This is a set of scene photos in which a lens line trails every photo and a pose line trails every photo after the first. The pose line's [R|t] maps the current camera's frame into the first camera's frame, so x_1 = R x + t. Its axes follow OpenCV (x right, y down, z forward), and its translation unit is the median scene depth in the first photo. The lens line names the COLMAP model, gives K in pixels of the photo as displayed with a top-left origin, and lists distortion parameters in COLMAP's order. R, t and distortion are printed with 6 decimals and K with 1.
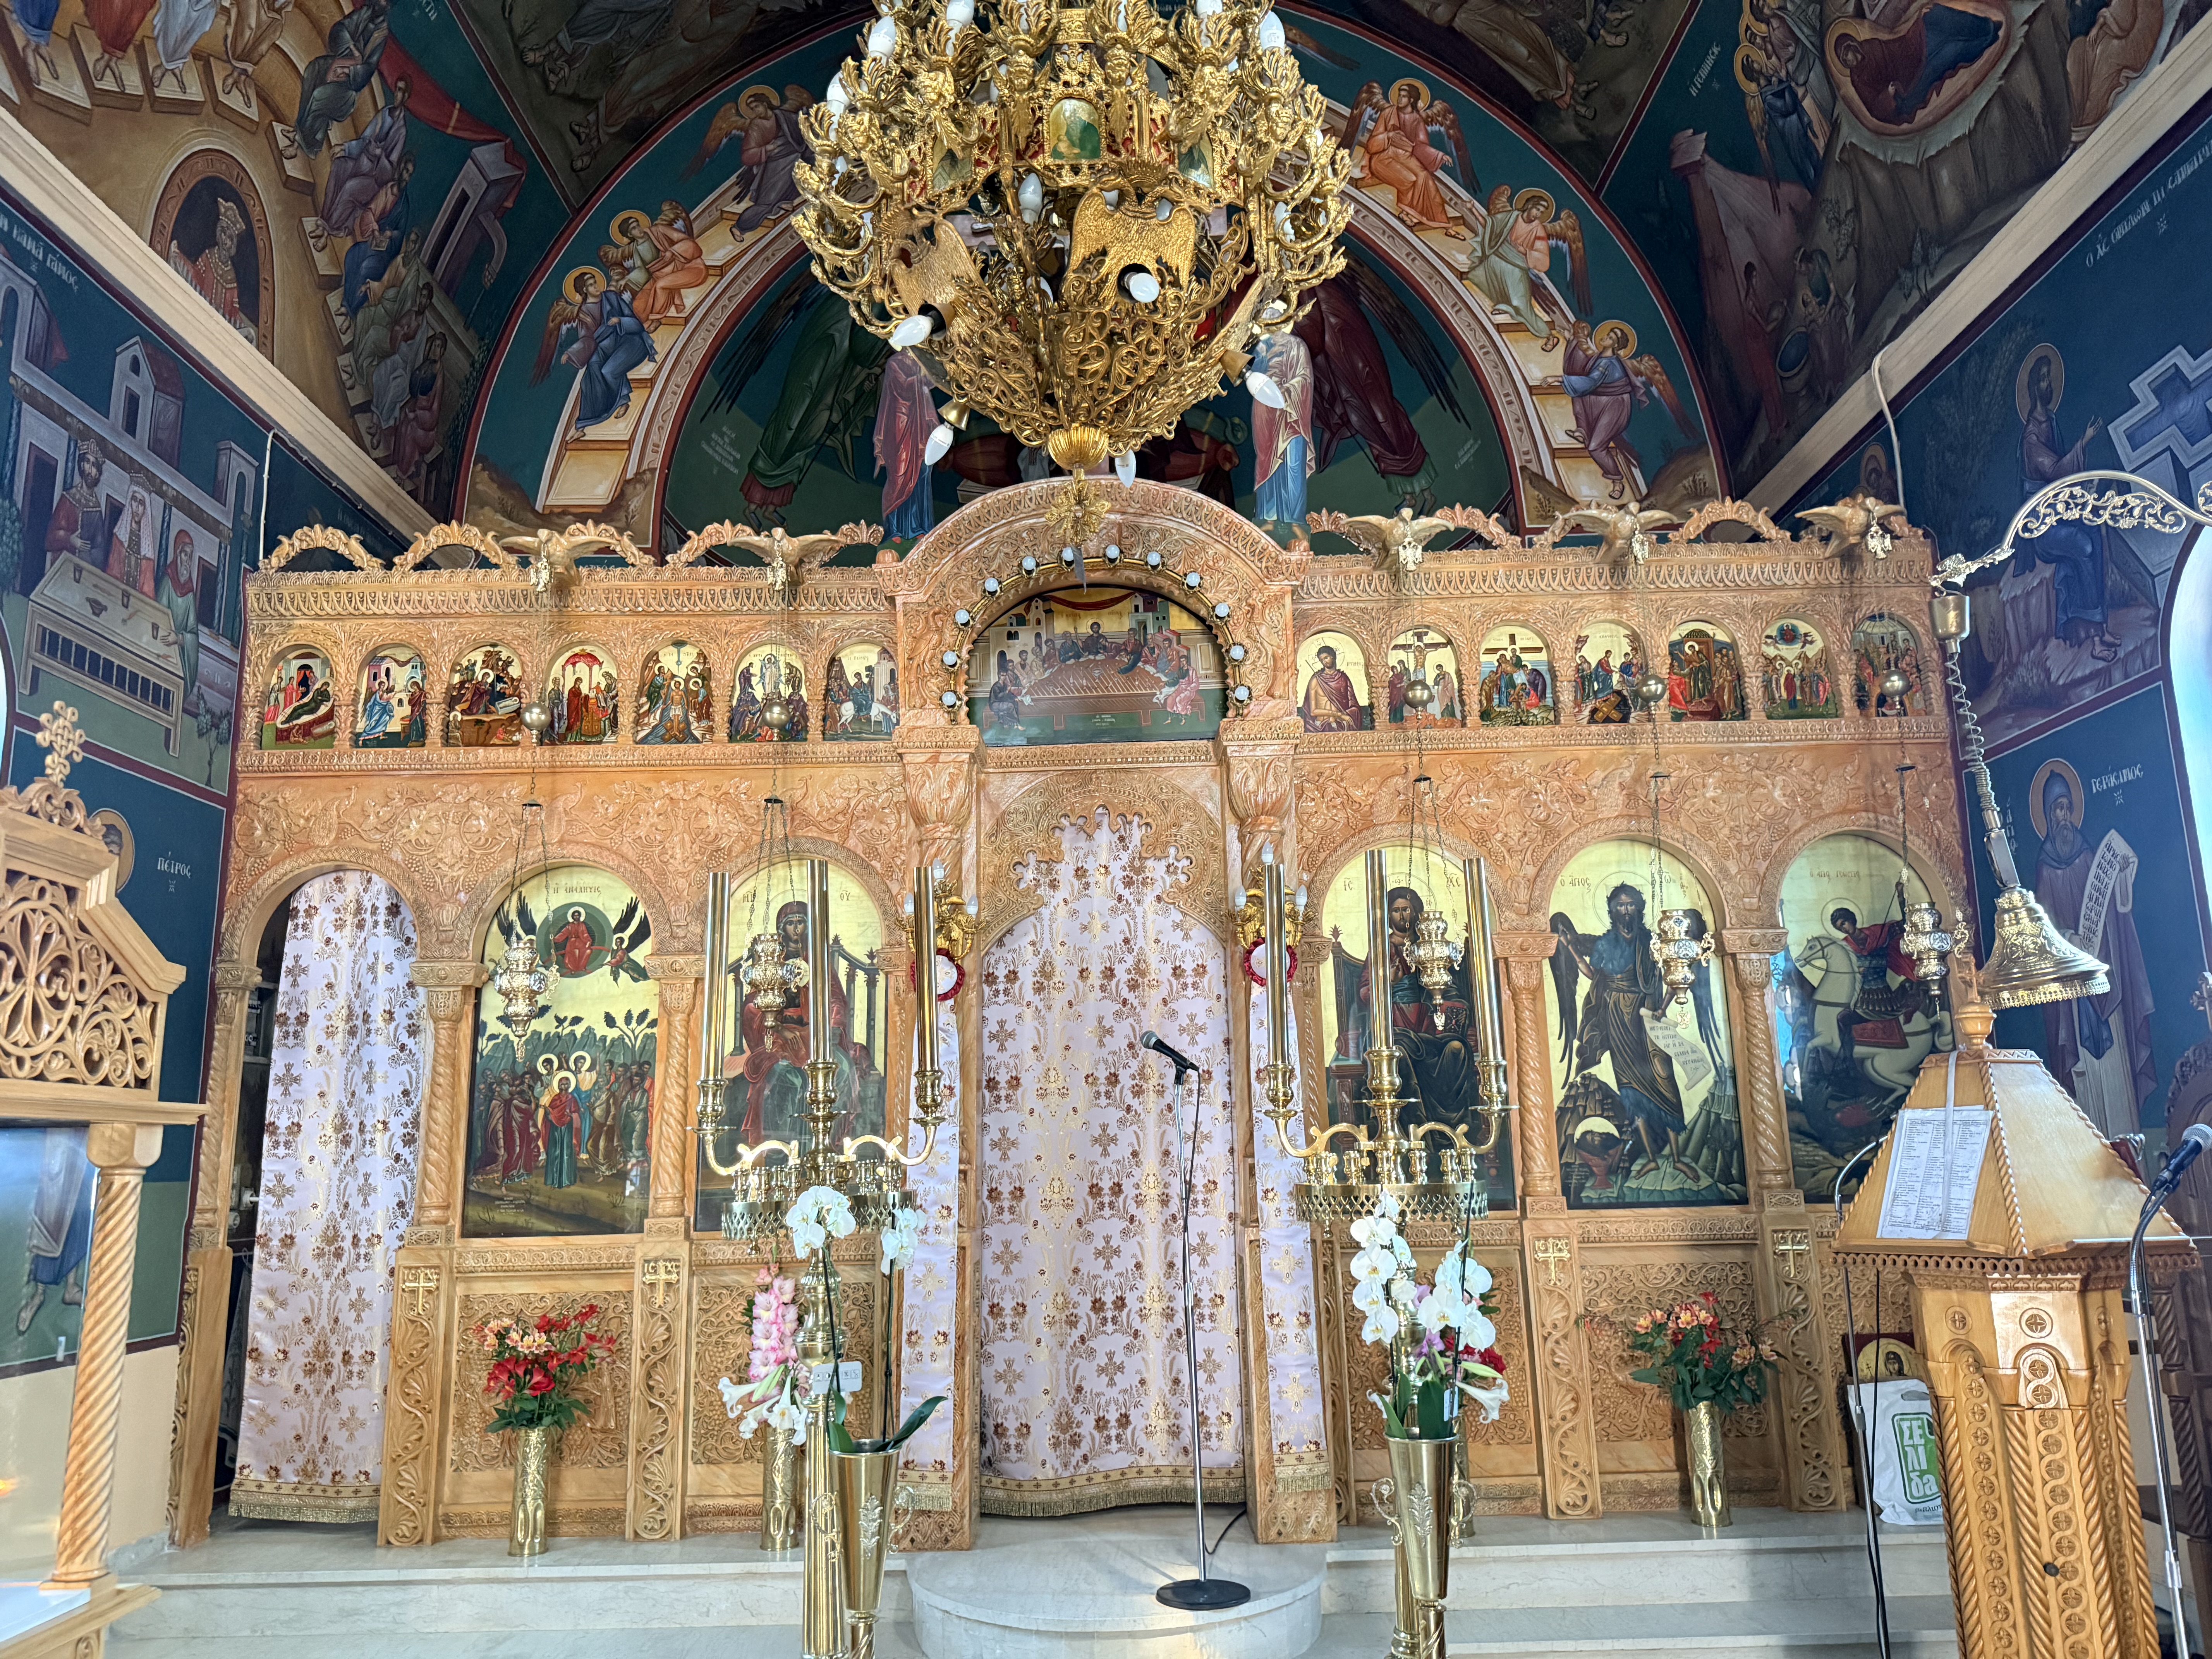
lens RADIAL K [[1547.2, 0, 1099.0], [0, 1547.2, 841.2], [0, 0, 1]] dist [0.037883, -0.047208]
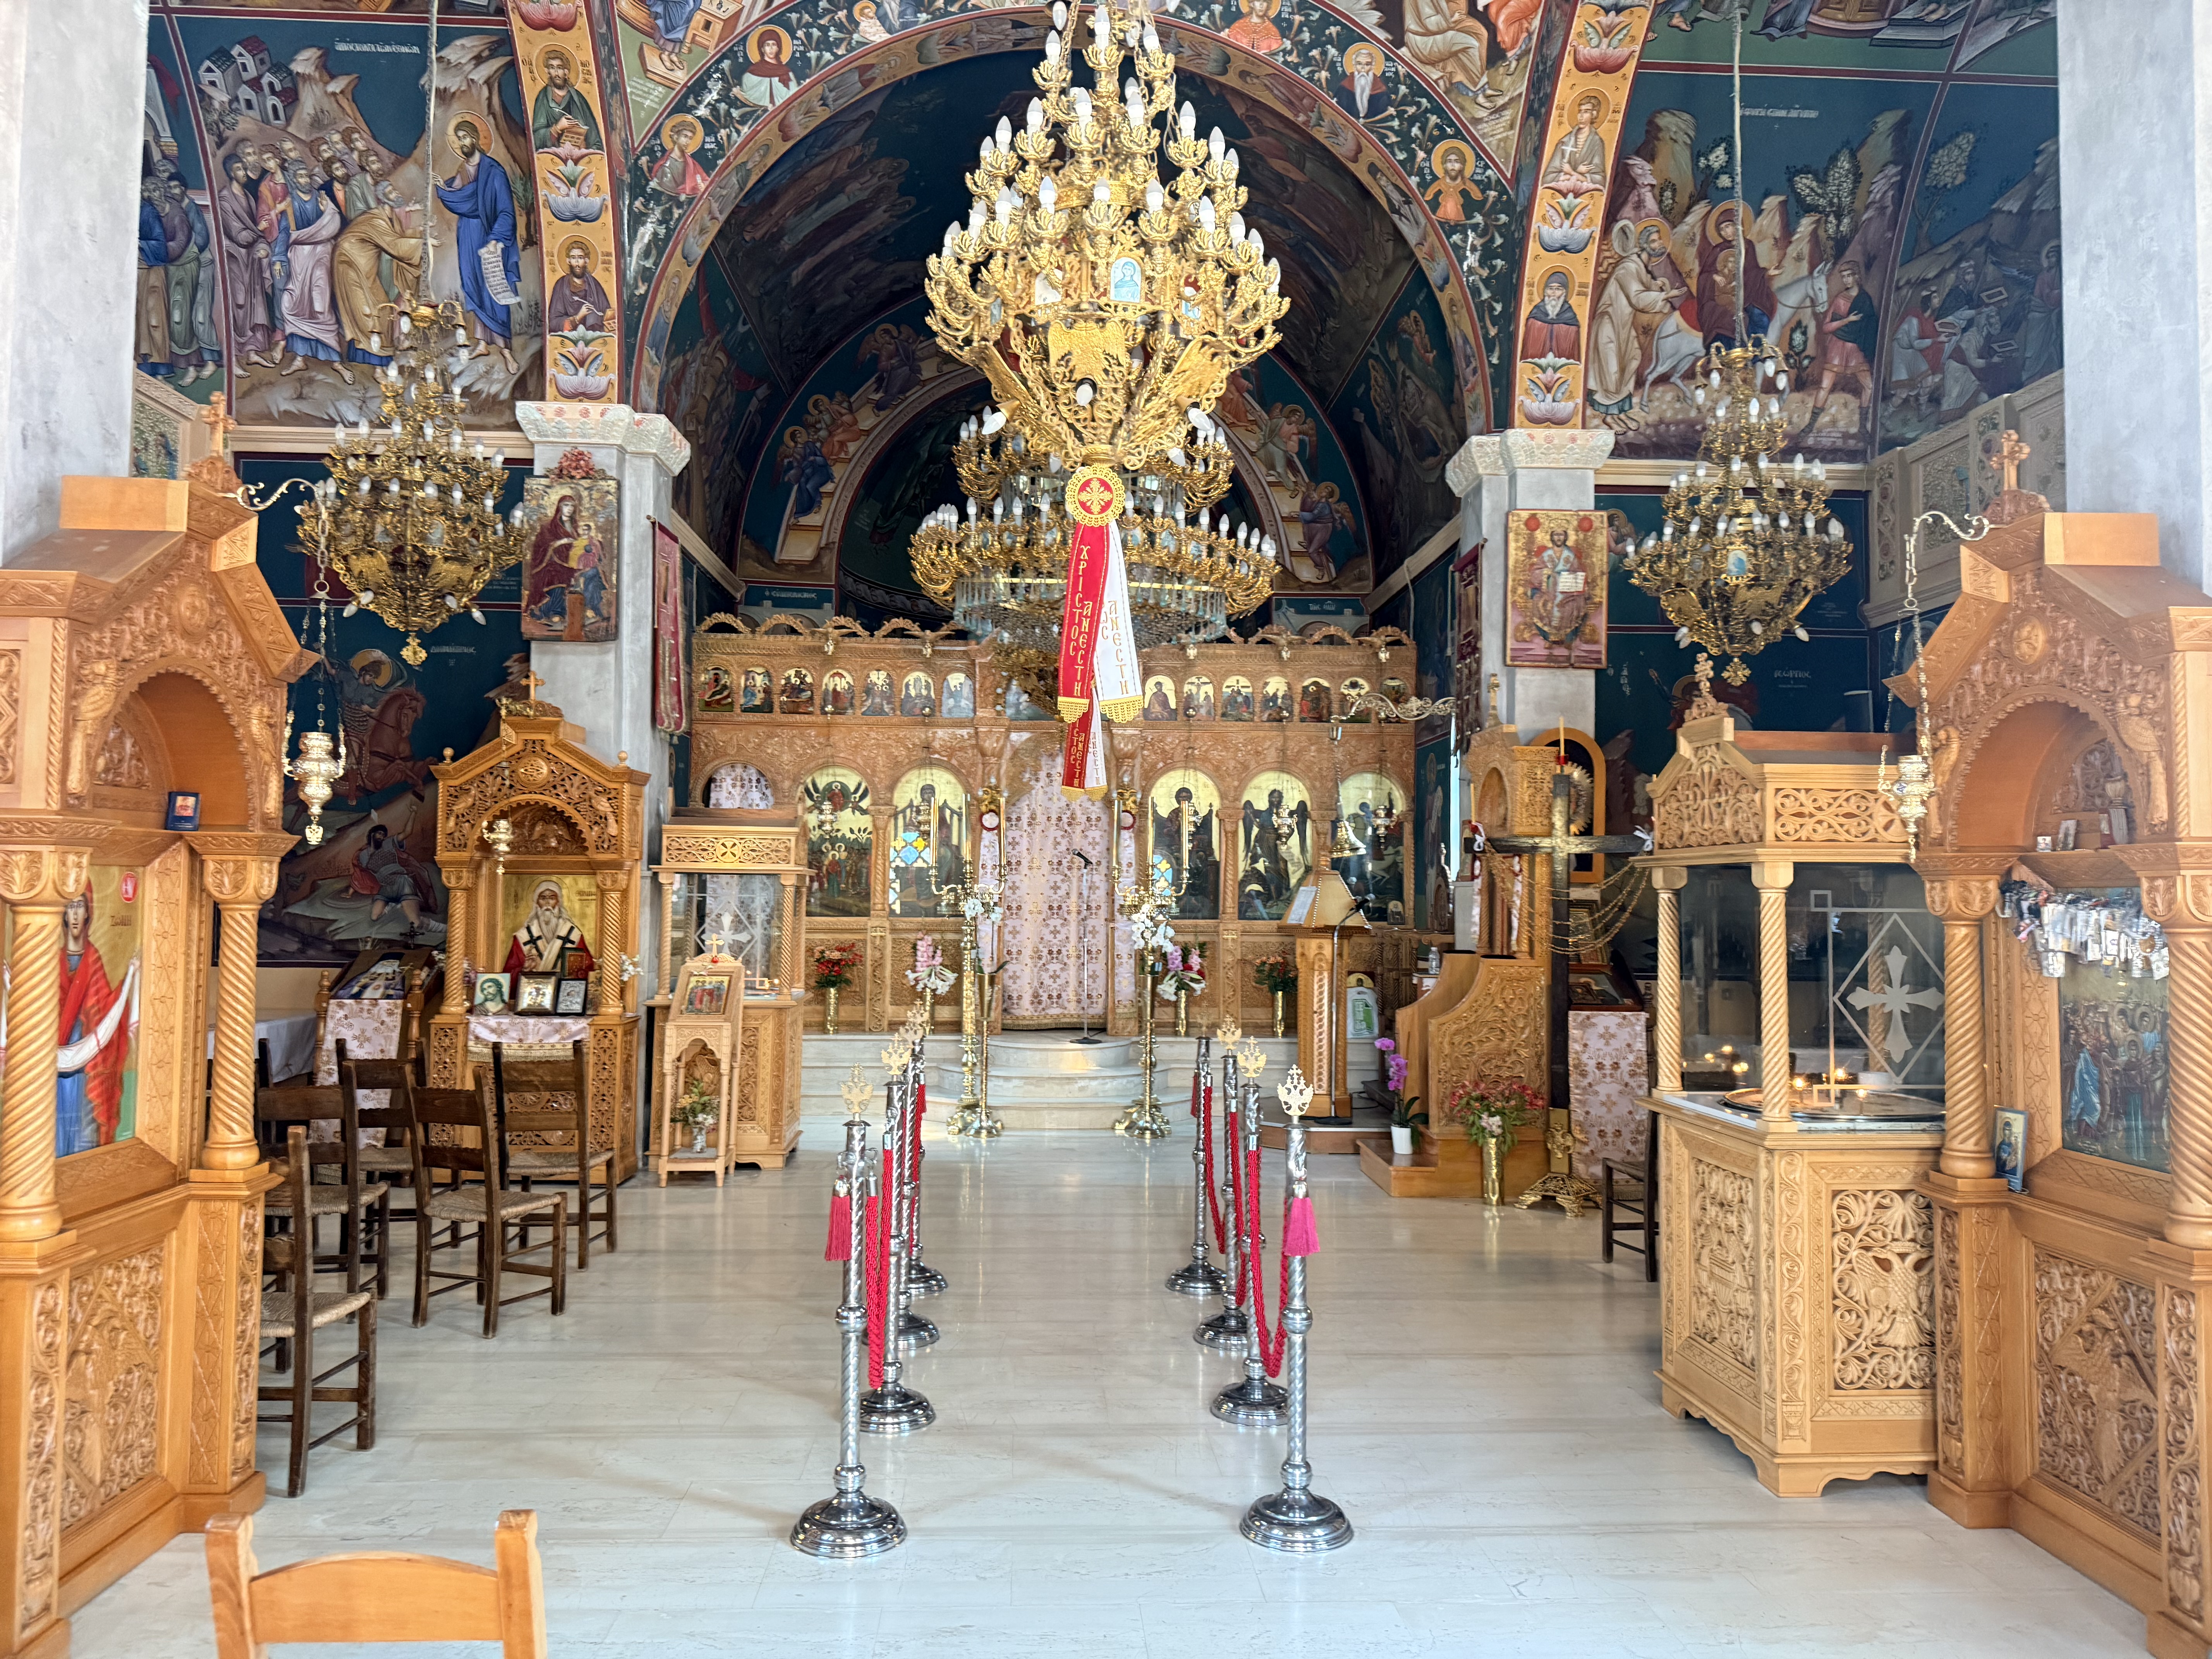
lens RADIAL K [[1547.2, 0, 1134.2], [0, 1547.2, 874.1], [0, 0, 1]] dist [0.037883, -0.047208]
pose [[0.997035, 0.033978, 0.069047, -0.040833], [-0.046184, 0.981897, 0.183701, -0.274941], [-0.061555, -0.186345, 0.980554, -1.365141]]
